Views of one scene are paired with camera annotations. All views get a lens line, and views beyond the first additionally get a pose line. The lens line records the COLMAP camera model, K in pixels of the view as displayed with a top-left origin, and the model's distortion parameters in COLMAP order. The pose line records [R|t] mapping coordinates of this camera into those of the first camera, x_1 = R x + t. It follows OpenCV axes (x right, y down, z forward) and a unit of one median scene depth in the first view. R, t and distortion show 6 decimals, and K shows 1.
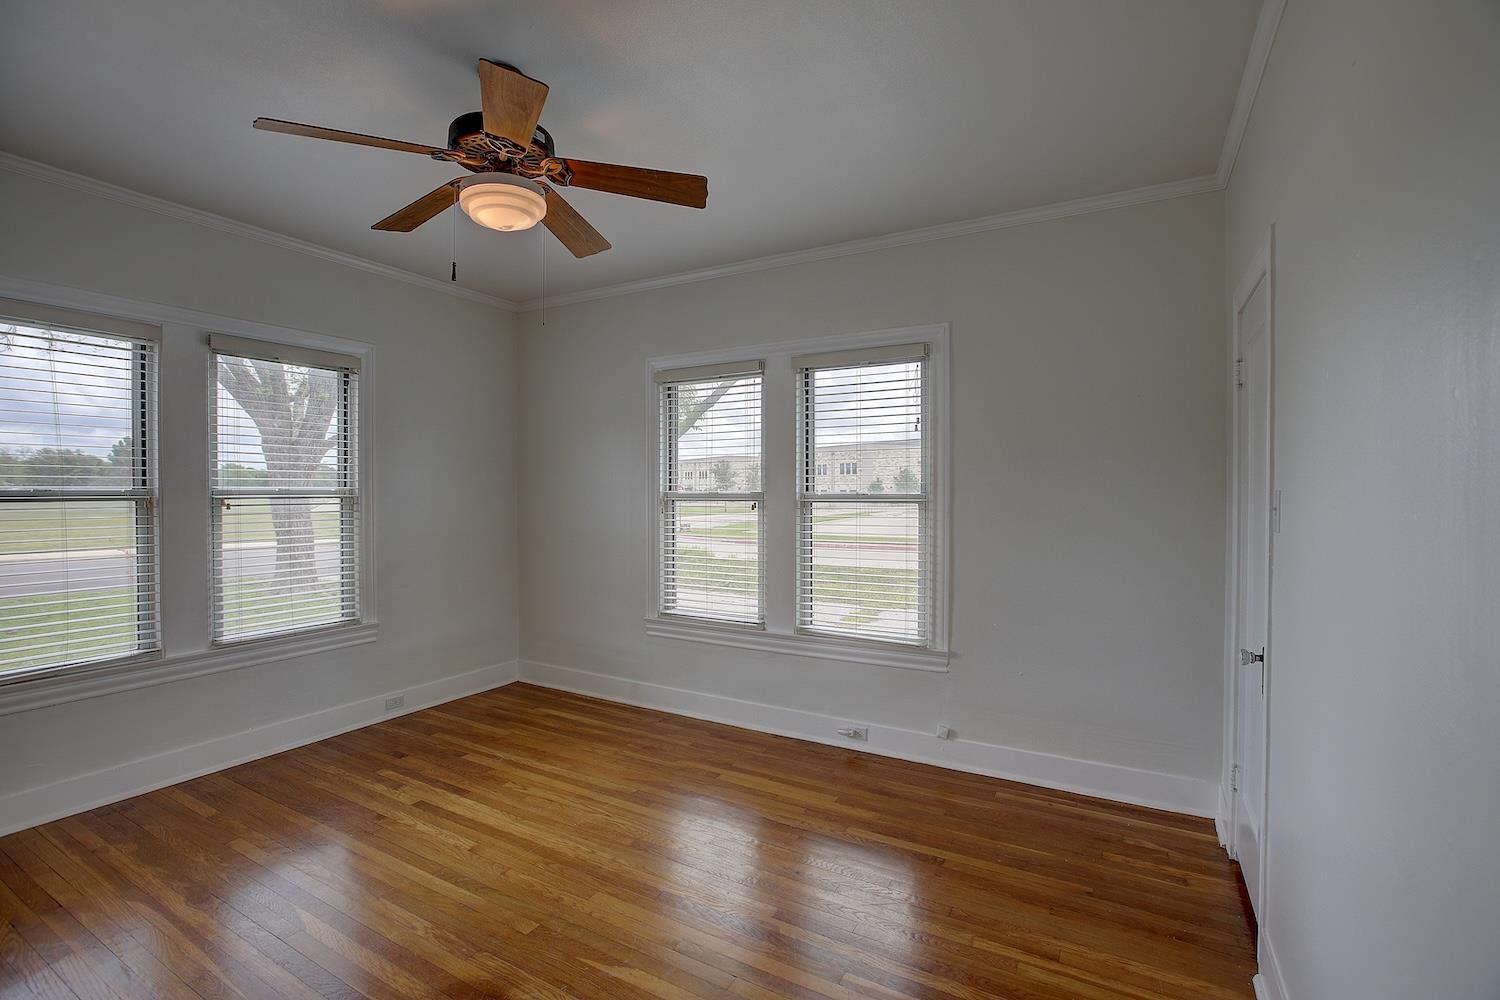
lens RADIAL K [[675.9, 0, 737.2], [0, 675.9, 495.5], [0, 0, 1]] dist [-0.038362, 0.009122]
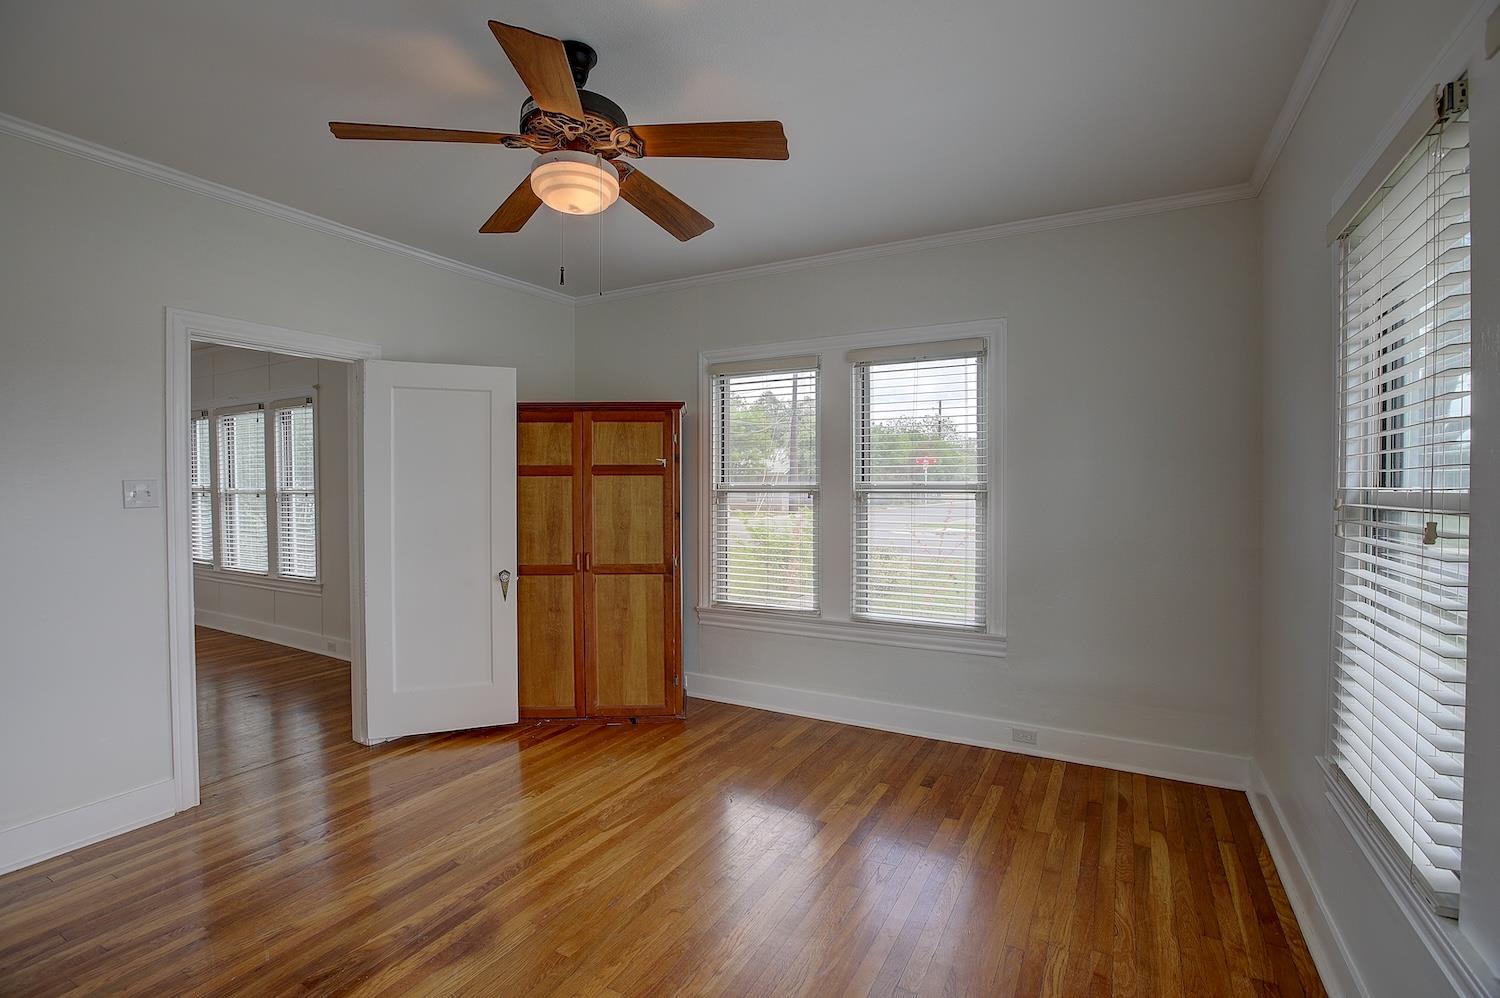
lens RADIAL K [[684.0, 0, 761.5], [0, 684.0, 493.1], [0, 0, 1]] dist [-0.033182, 0.000663]
pose [[0.039976, 0.011962, -0.999129, 0.369098], [-0.008856, 0.999893, 0.011617, -0.004548], [0.999161, 0.008384, 0.040078, 0.714725]]
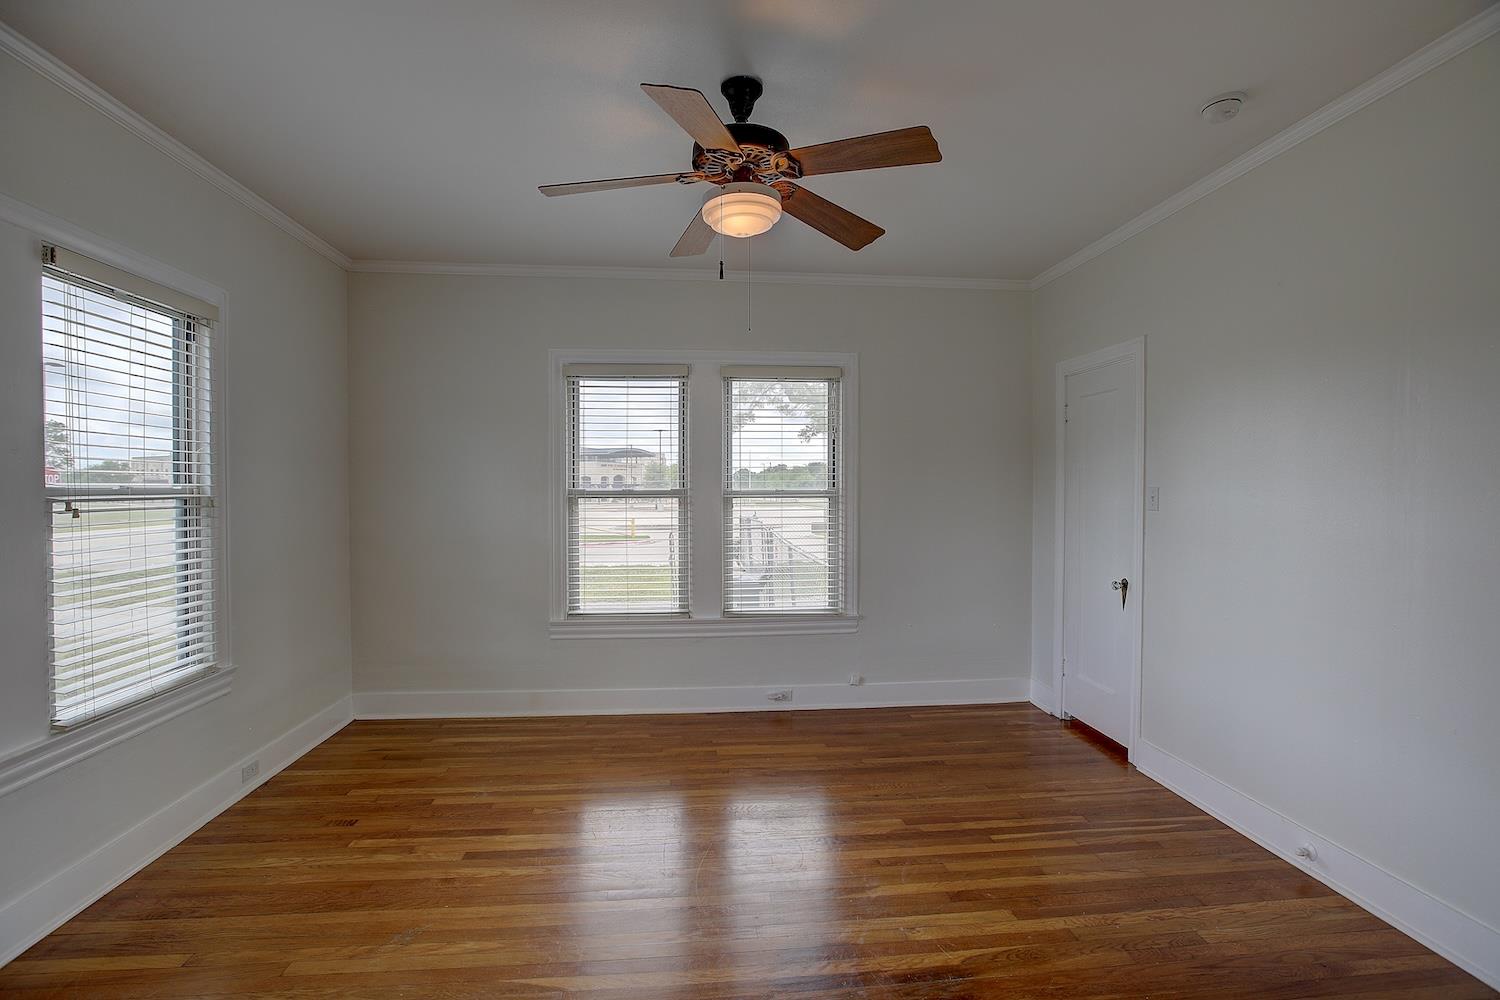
lens RADIAL K [[675.9, 0, 737.2], [0, 675.9, 495.5], [0, 0, 1]] dist [-0.038362, 0.009122]
pose [[0.819199, -0.007284, 0.573463, -0.555051], [0.004182, 0.999969, 0.006728, -0.002287], [-0.573494, -0.003113, 0.819204, 0.086773]]
